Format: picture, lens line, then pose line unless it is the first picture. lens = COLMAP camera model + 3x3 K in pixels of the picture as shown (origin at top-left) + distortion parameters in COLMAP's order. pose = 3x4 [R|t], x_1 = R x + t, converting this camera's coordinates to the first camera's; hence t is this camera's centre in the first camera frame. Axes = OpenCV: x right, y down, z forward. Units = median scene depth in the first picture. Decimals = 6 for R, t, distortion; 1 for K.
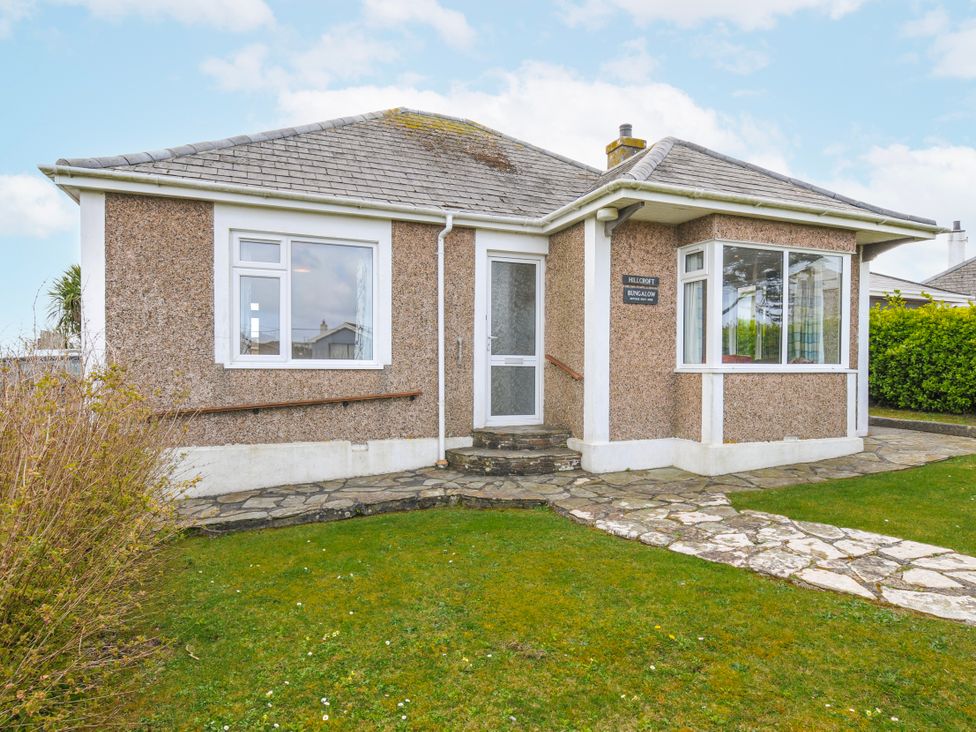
lens RADIAL K [[604.4, 0, 492.2], [0, 604.4, 374.3], [0, 0, 1]] dist [0.019550, -0.030731]
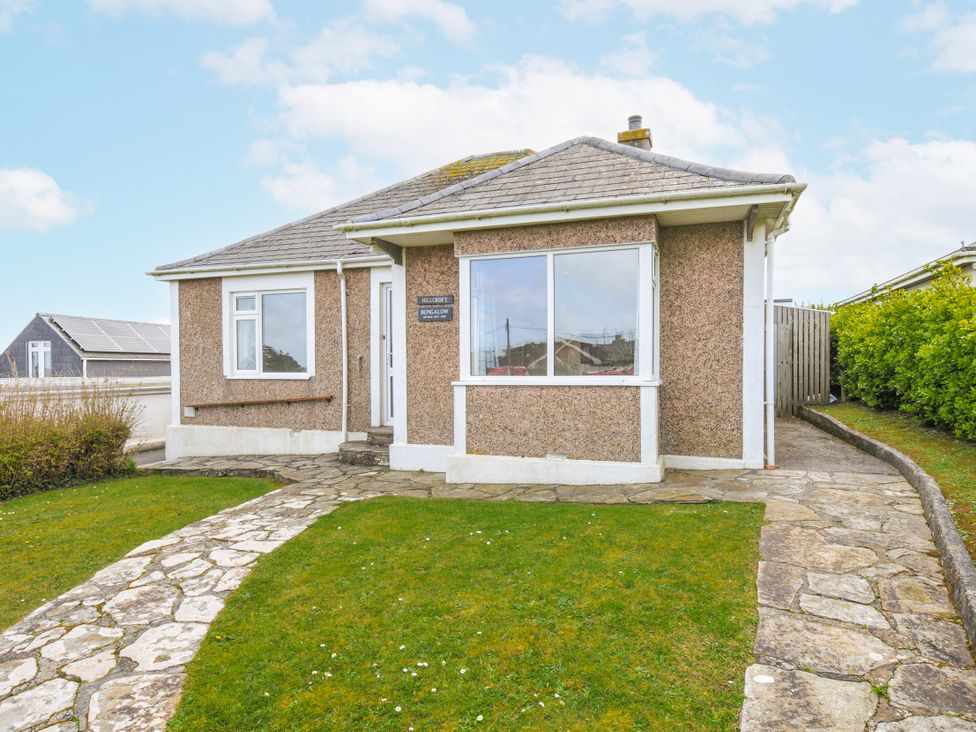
lens RADIAL K [[581.8, 0, 488.5], [0, 581.8, 377.1], [0, 0, 1]] dist [-0.002385, -0.017416]
pose [[0.749993, 0.003018, -0.661439, 1.028922], [-0.000060, 0.999990, 0.004494, -0.019644], [0.661446, -0.003331, 0.749985, 0.274963]]
